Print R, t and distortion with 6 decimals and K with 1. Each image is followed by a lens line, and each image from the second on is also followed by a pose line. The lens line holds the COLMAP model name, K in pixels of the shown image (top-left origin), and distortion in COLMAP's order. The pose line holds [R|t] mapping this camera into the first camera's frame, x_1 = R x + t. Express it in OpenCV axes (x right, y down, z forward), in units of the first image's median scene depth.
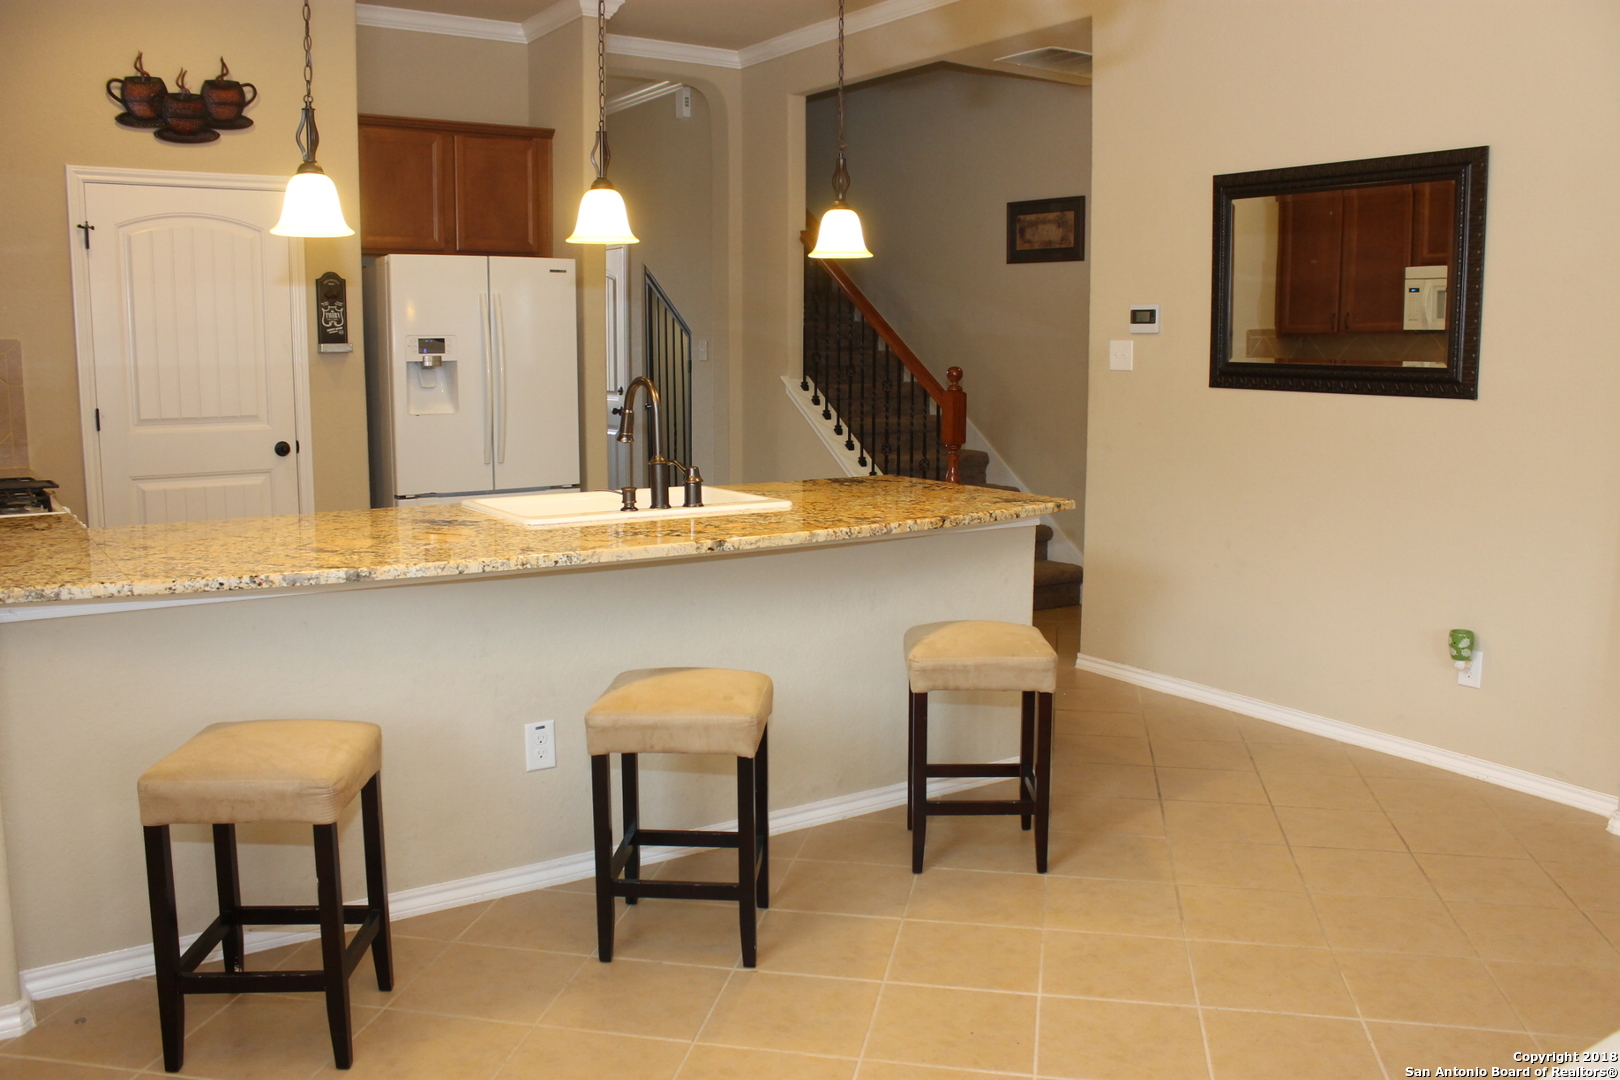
lens RADIAL K [[1368.0, 0, 823.3], [0, 1368.0, 534.0], [0, 0, 1]] dist [-0.174673, 0.163434]
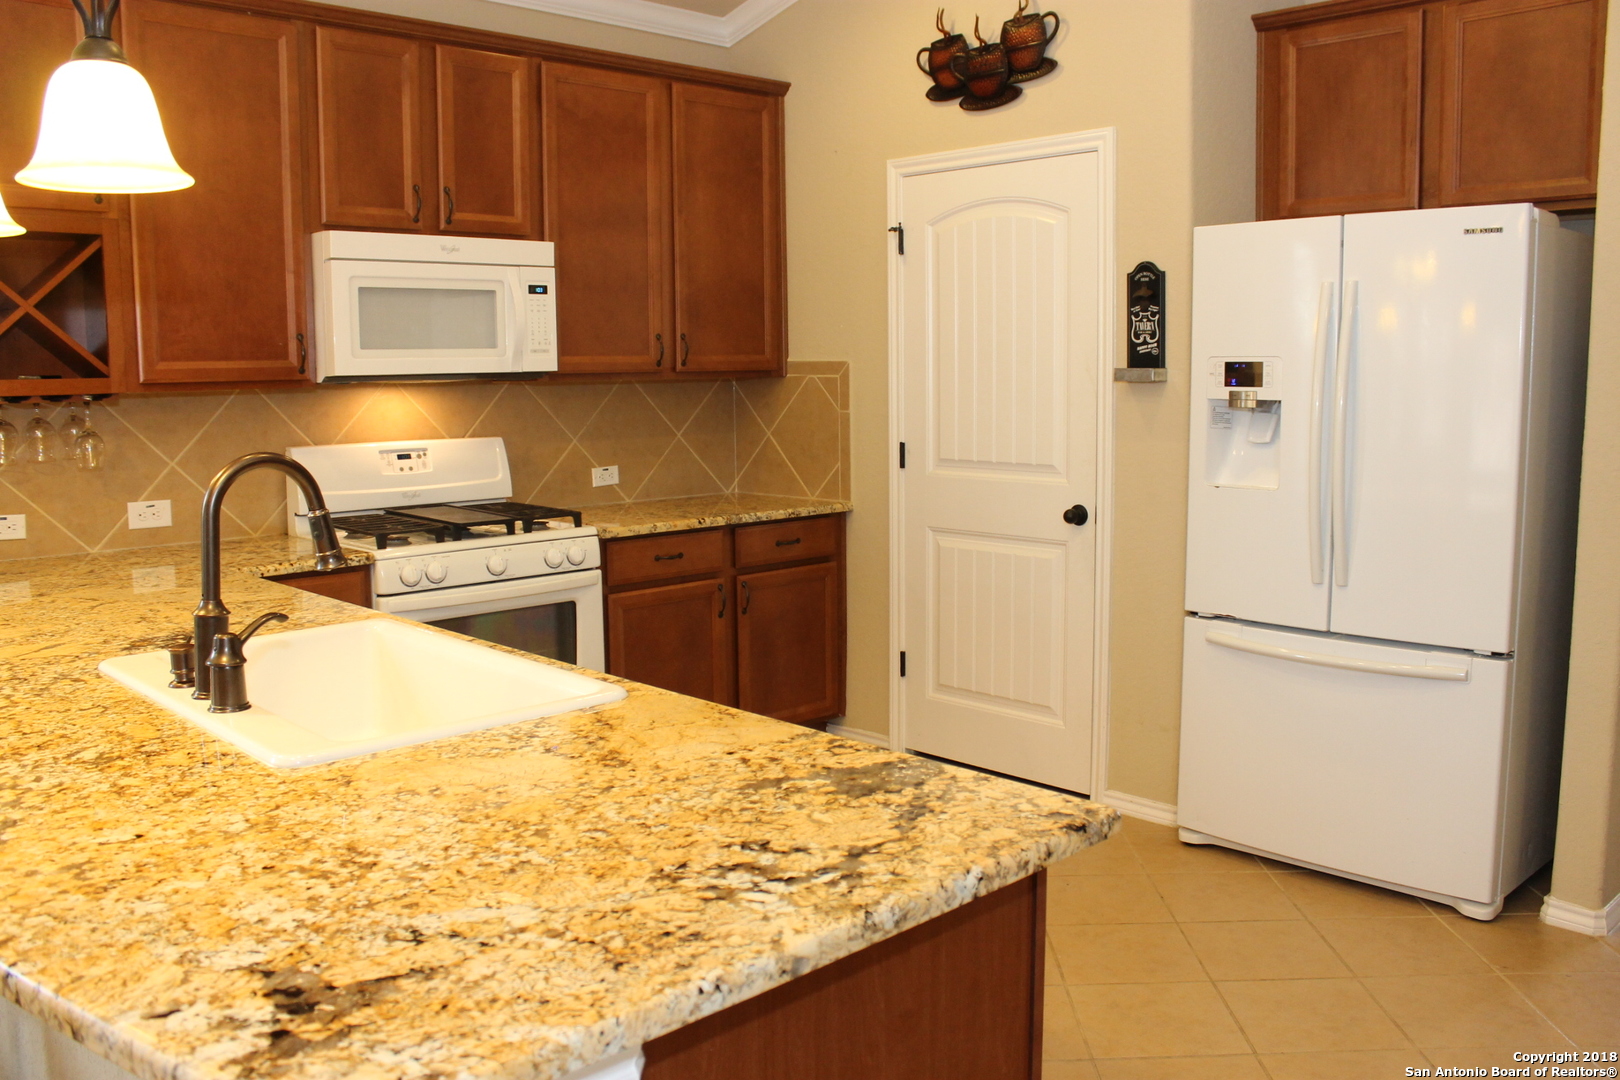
lens RADIAL K [[1368.0, 0, 823.3], [0, 1368.0, 534.0], [0, 0, 1]] dist [-0.174673, 0.163434]
pose [[0.164802, 0.116110, -0.979469, 0.305876], [-0.126526, 0.987331, 0.095754, -0.115257], [0.978178, 0.108148, 0.177405, 0.802166]]
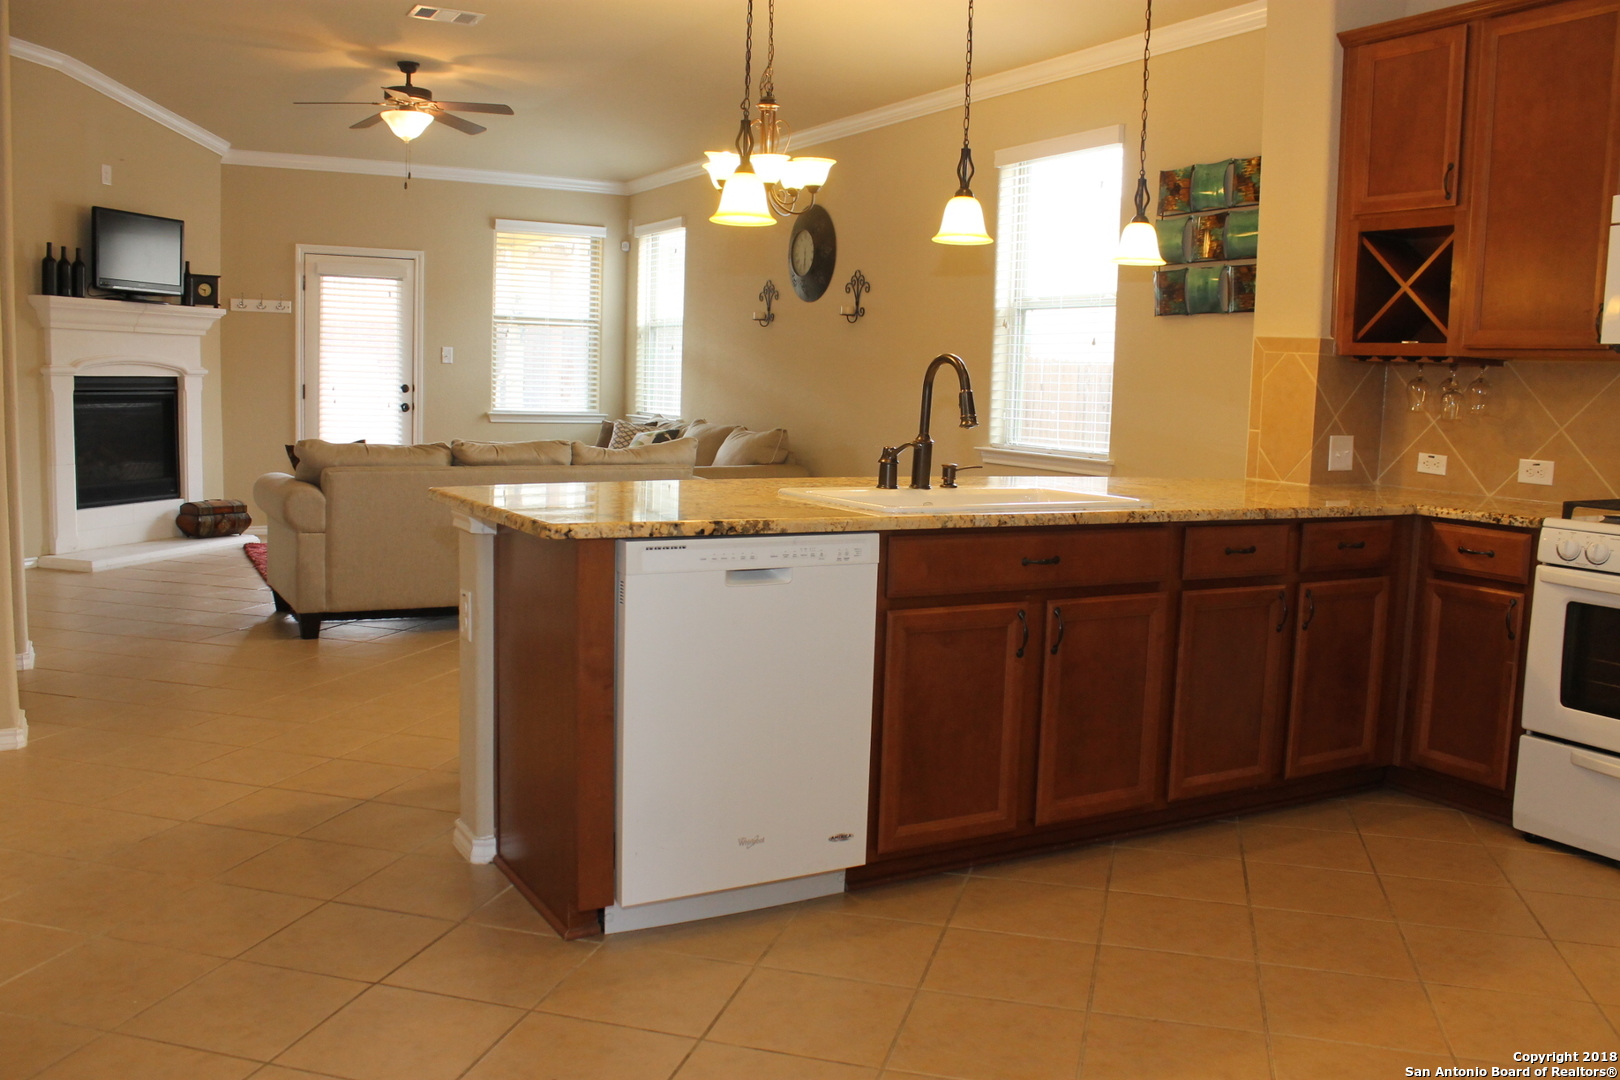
lens RADIAL K [[1368.0, 0, 823.3], [0, 1368.0, 534.0], [0, 0, 1]] dist [-0.174673, 0.163434]
pose [[-0.996232, -0.044043, 0.074707, -0.087751], [-0.024295, 0.968687, 0.247095, -0.159964], [-0.083250, 0.244349, -0.966107, 1.378723]]
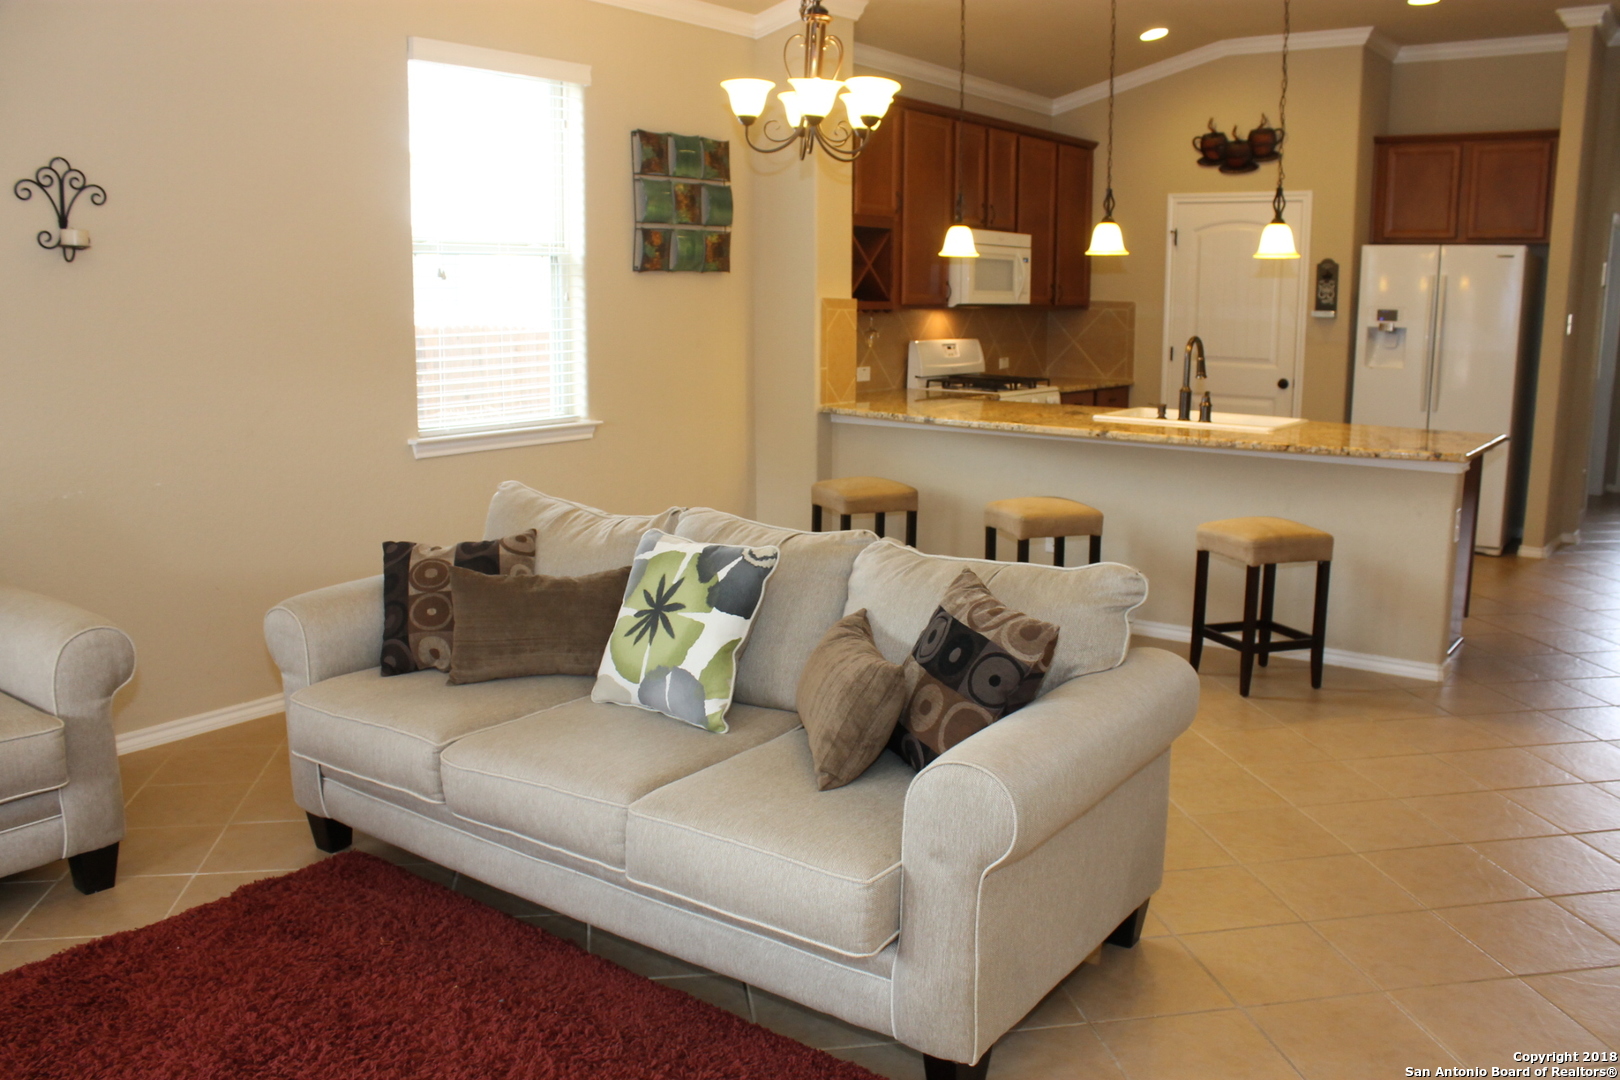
lens RADIAL K [[1368.0, 0, 823.3], [0, 1368.0, 534.0], [0, 0, 1]] dist [-0.174673, 0.163434]
pose [[0.339484, 0.163968, -0.926210, 0.838128], [-0.137407, 0.982771, 0.123617, -0.017643], [0.930521, 0.085301, 0.356165, 0.057152]]
